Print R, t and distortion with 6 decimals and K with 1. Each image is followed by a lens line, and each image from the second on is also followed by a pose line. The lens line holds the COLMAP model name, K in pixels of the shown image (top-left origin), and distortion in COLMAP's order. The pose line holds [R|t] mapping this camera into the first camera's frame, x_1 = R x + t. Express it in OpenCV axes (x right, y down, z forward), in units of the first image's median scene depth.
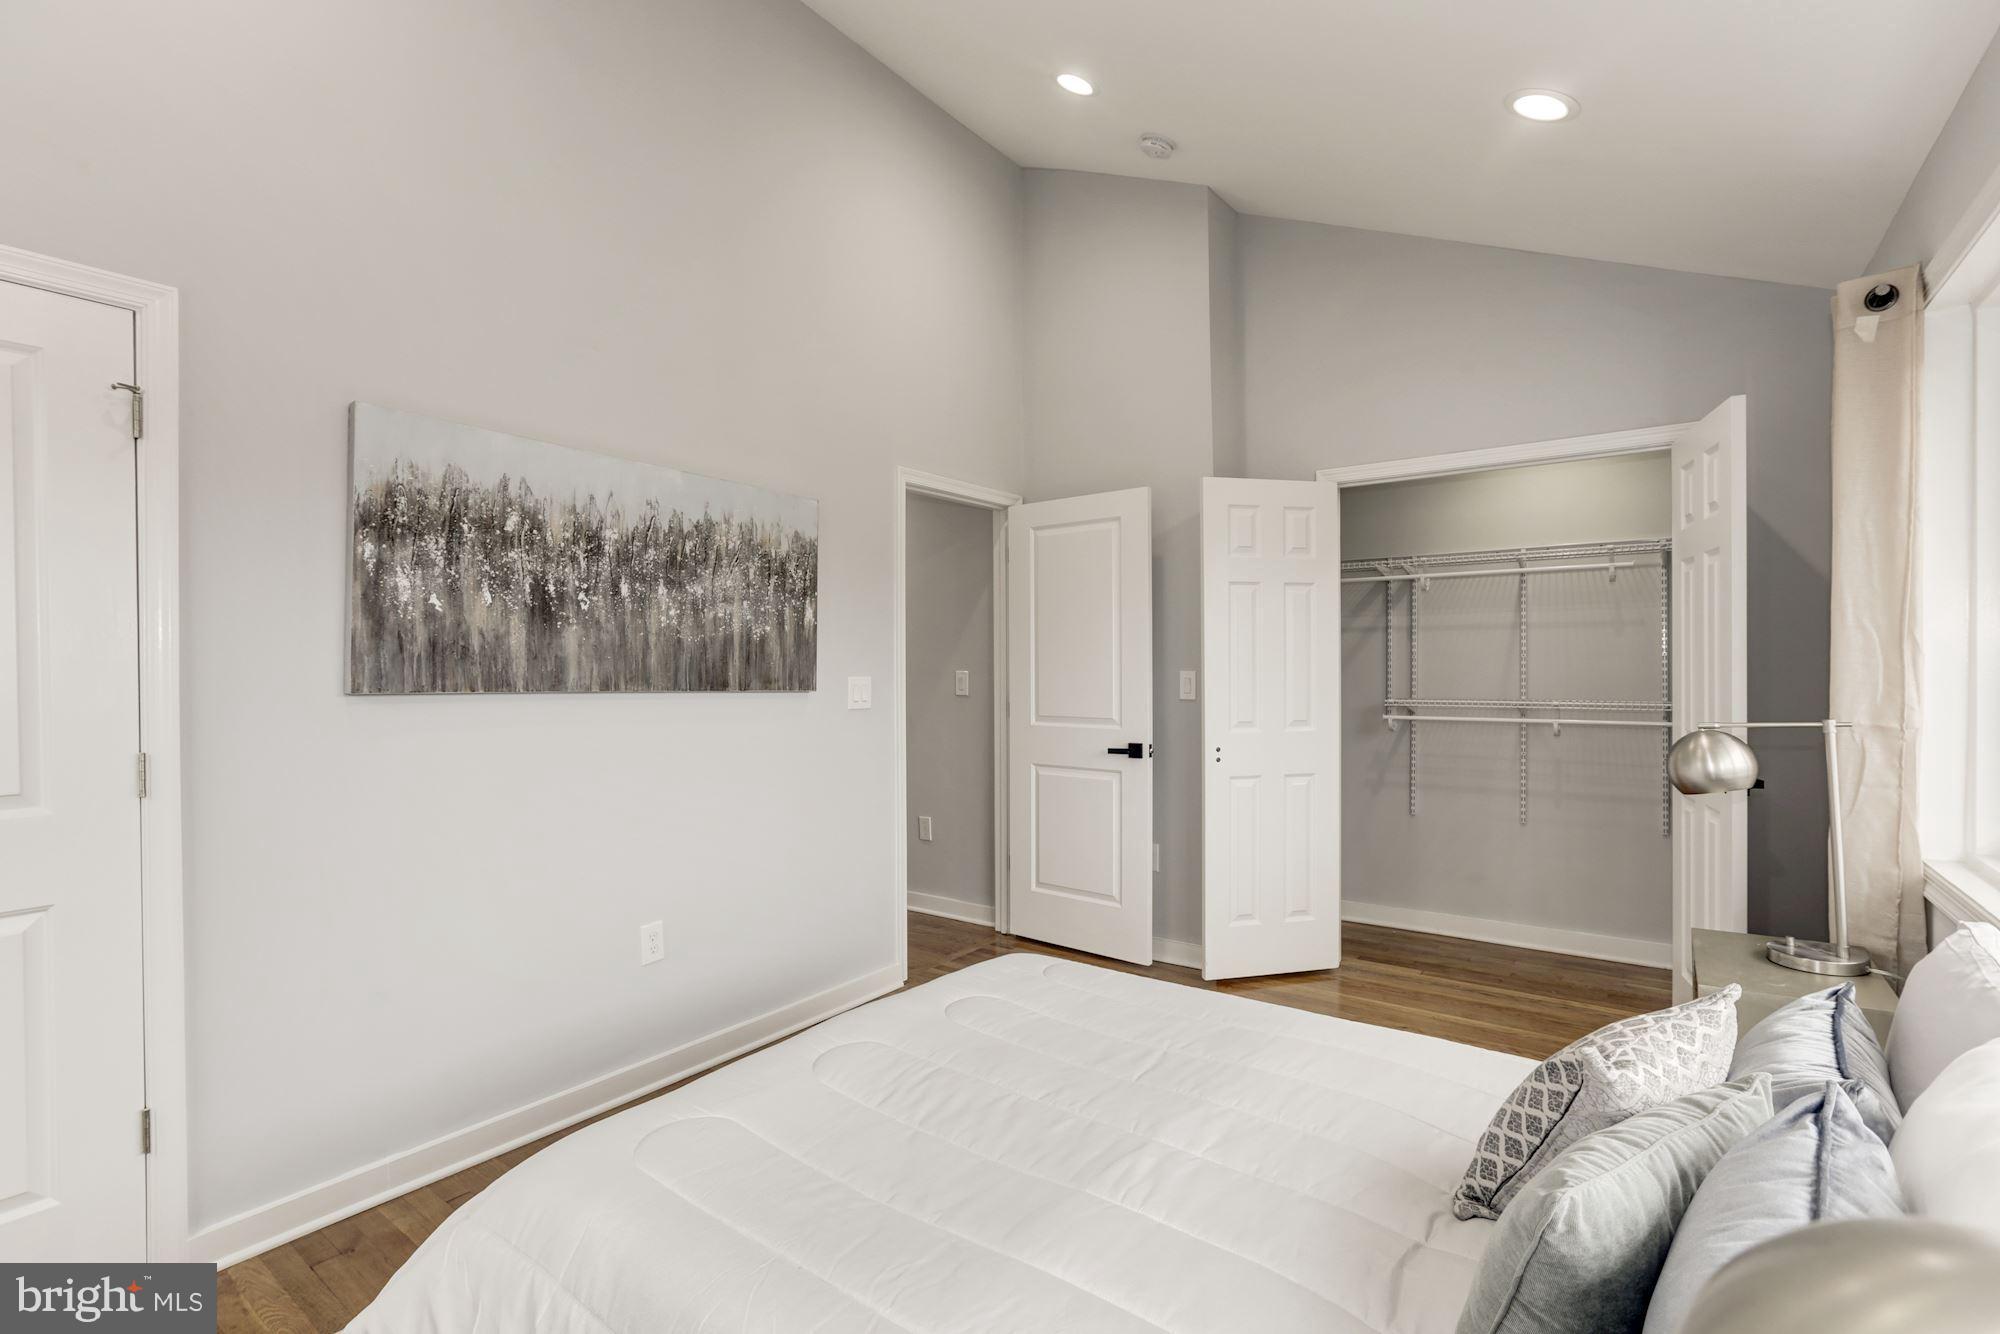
lens RADIAL K [[914.3, 0, 1004.1], [0, 914.3, 671.3], [0, 0, 1]] dist [-0.020417, 0.000364]
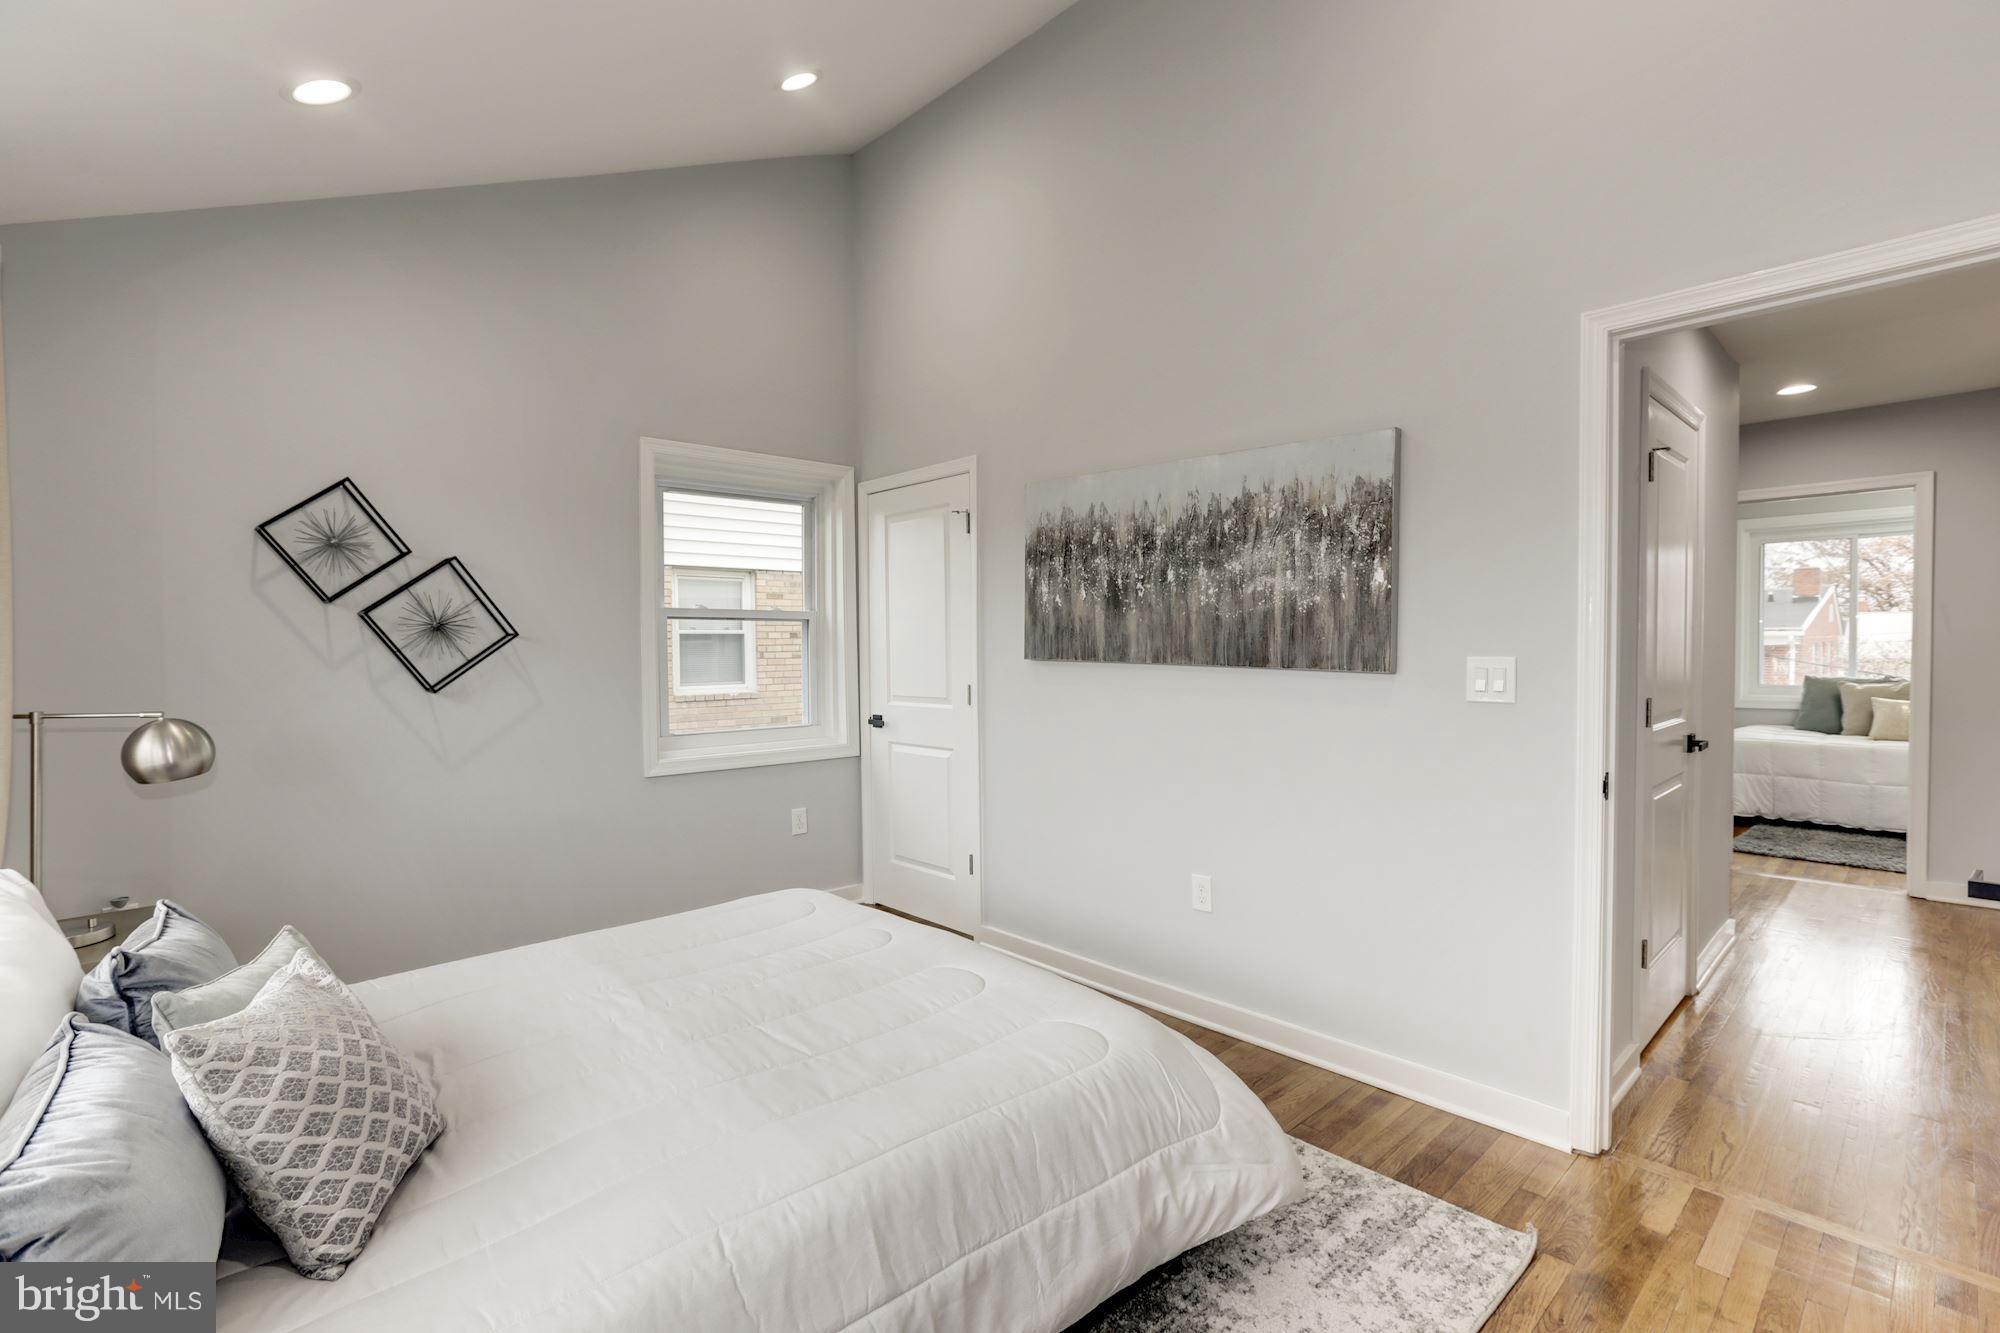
lens RADIAL K [[914.3, 0, 1004.1], [0, 914.3, 670.8], [0, 0, 1]] dist [-0.020417, 0.000364]
pose [[-0.172286, 0.035182, -0.984419, 0.734030], [0.000873, 0.999367, 0.035563, -0.010153], [0.985047, 0.005268, -0.172207, 0.955534]]
